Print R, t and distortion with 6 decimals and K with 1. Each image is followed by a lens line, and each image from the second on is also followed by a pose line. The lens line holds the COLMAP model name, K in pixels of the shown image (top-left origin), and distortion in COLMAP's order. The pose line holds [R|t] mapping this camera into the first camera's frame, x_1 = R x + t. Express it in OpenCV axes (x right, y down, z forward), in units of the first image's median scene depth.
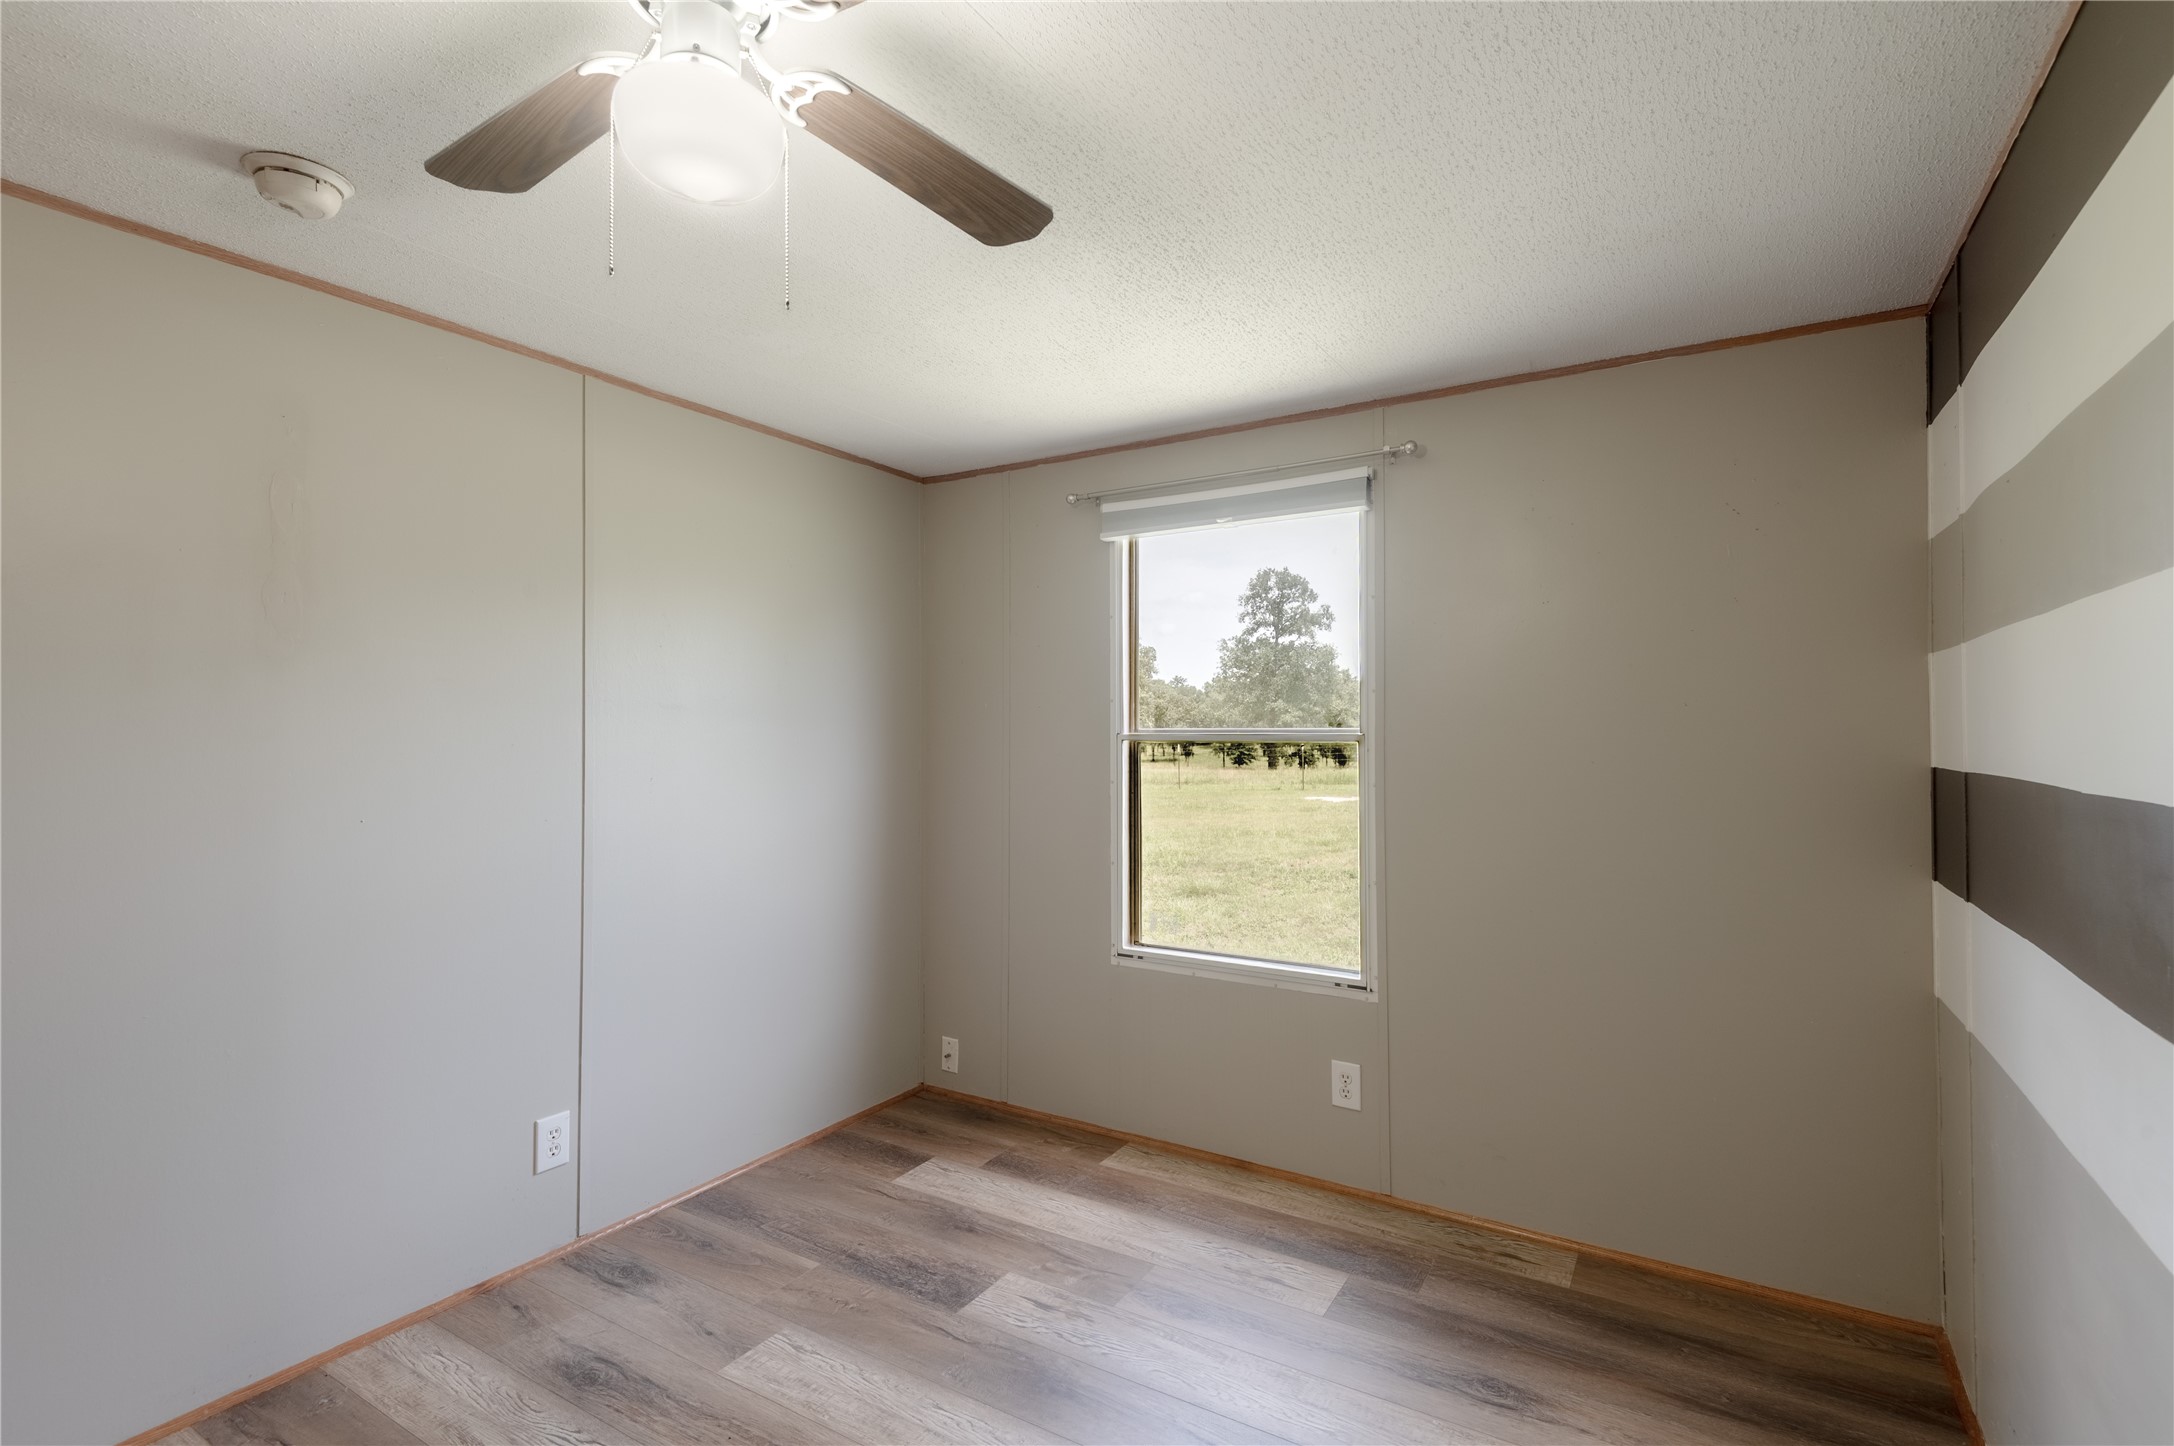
lens RADIAL K [[990.8, 0, 1103.4], [0, 990.8, 726.0], [0, 0, 1]] dist [0.067516, -0.042277]
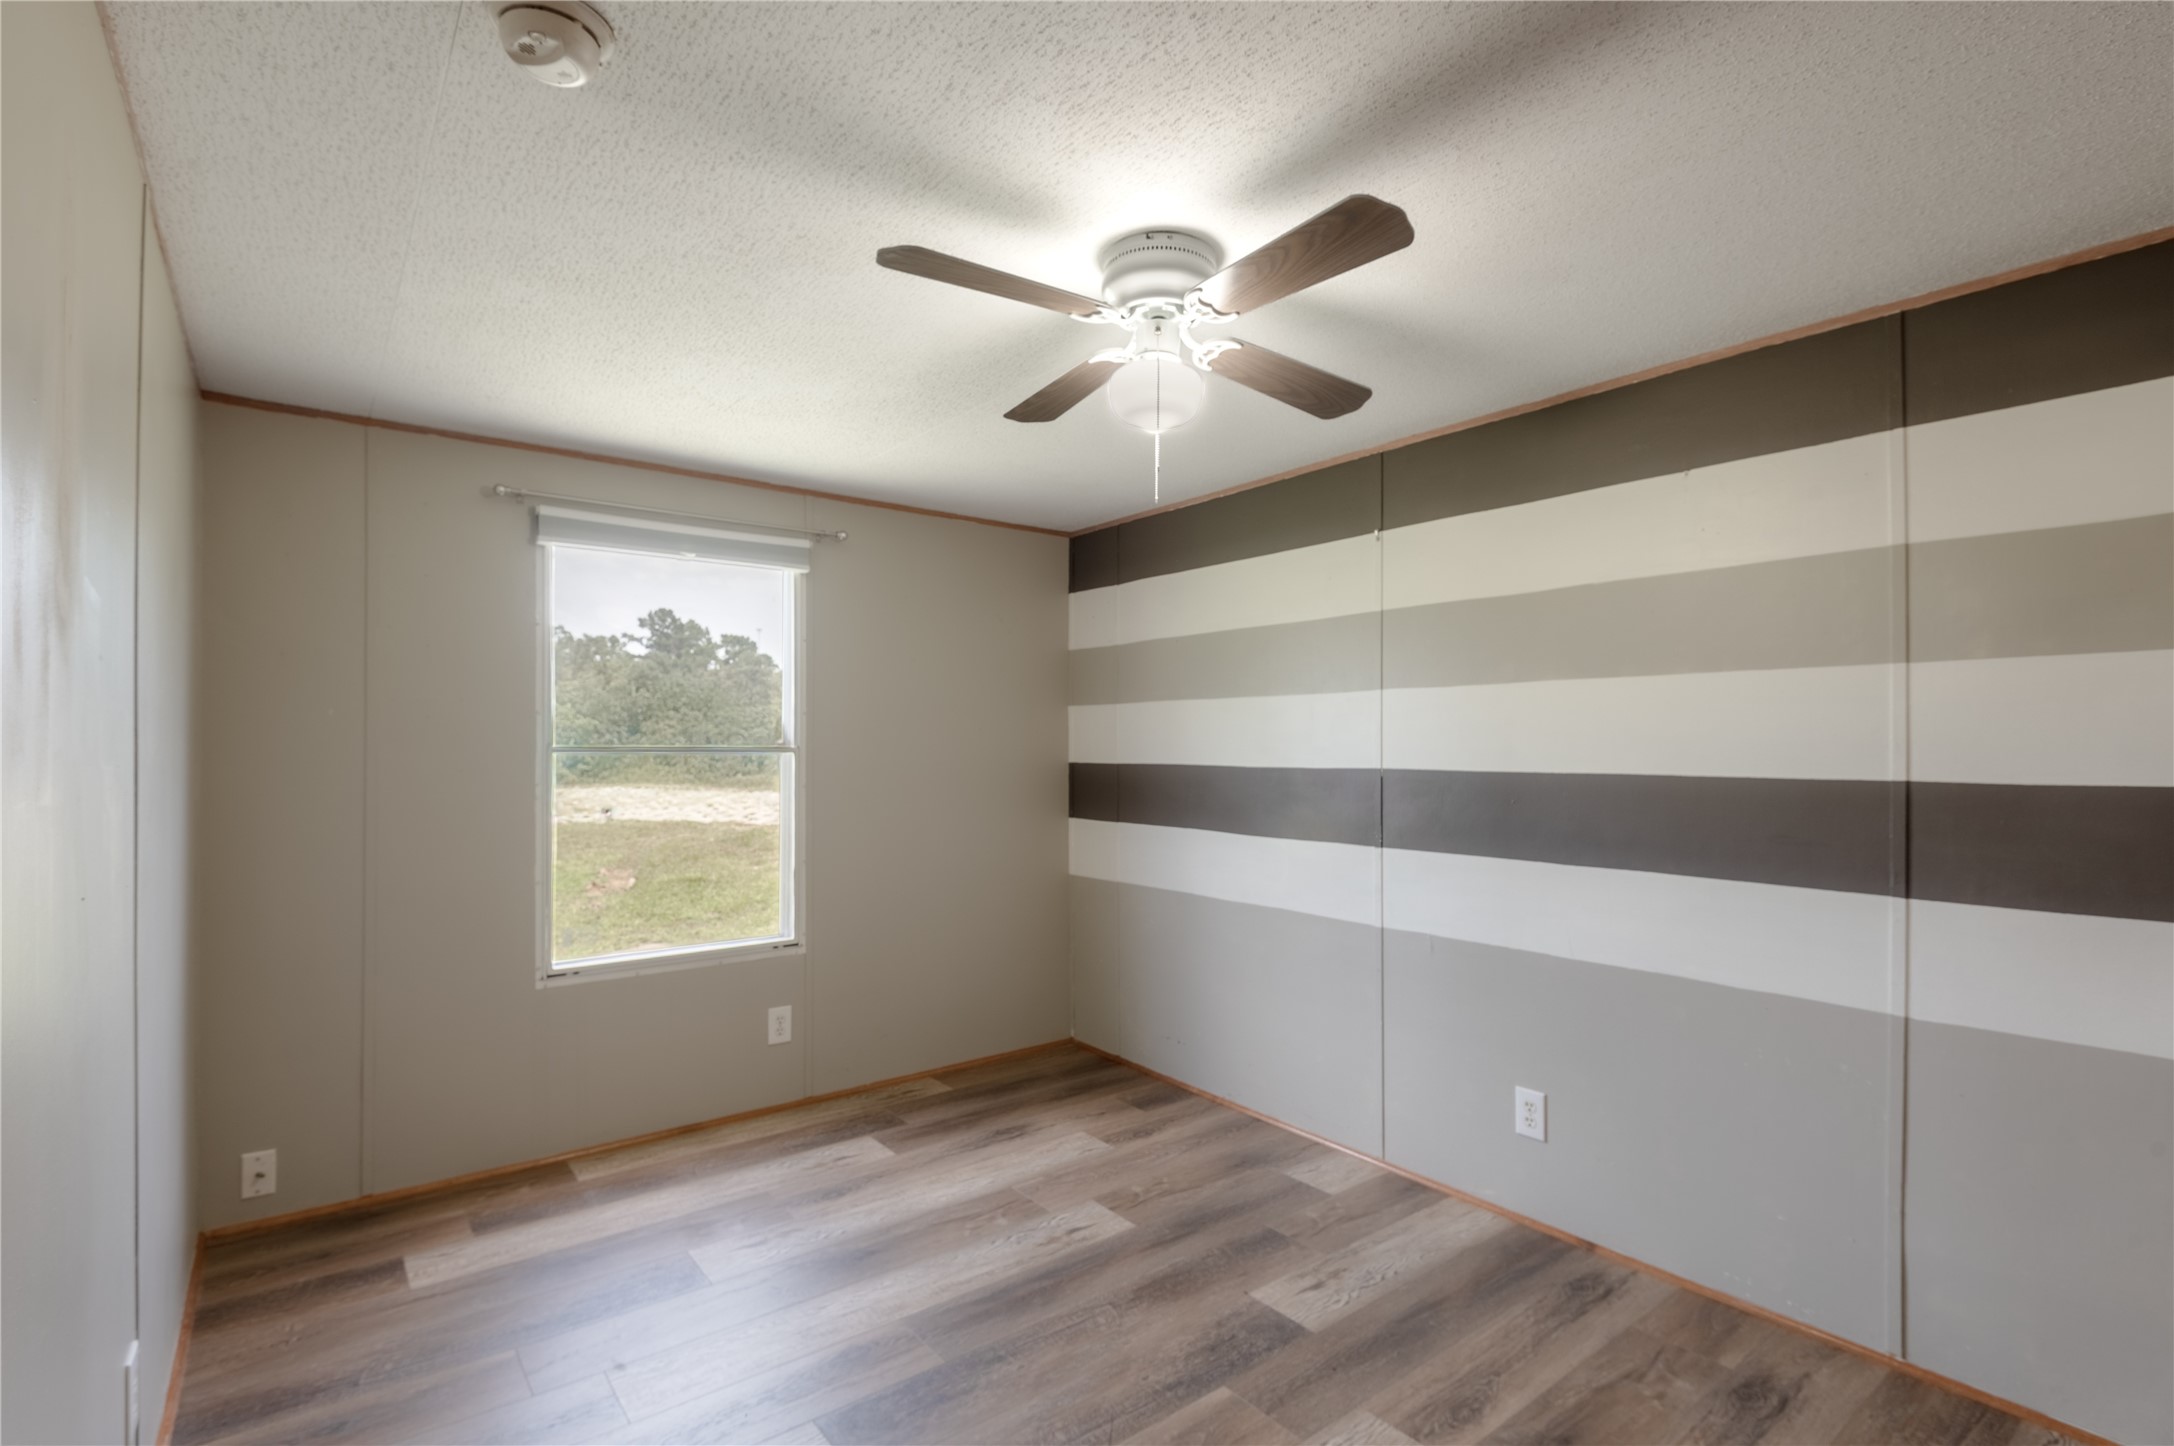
lens RADIAL K [[1010.2, 0, 1080.9], [0, 1010.2, 723.2], [0, 0, 1]] dist [0.034951, -0.018464]
pose [[0.374161, 0.013970, 0.927258, -0.823962], [-0.013360, 0.999864, -0.009672, -0.014317], [-0.927267, -0.008769, 0.374297, 0.177872]]
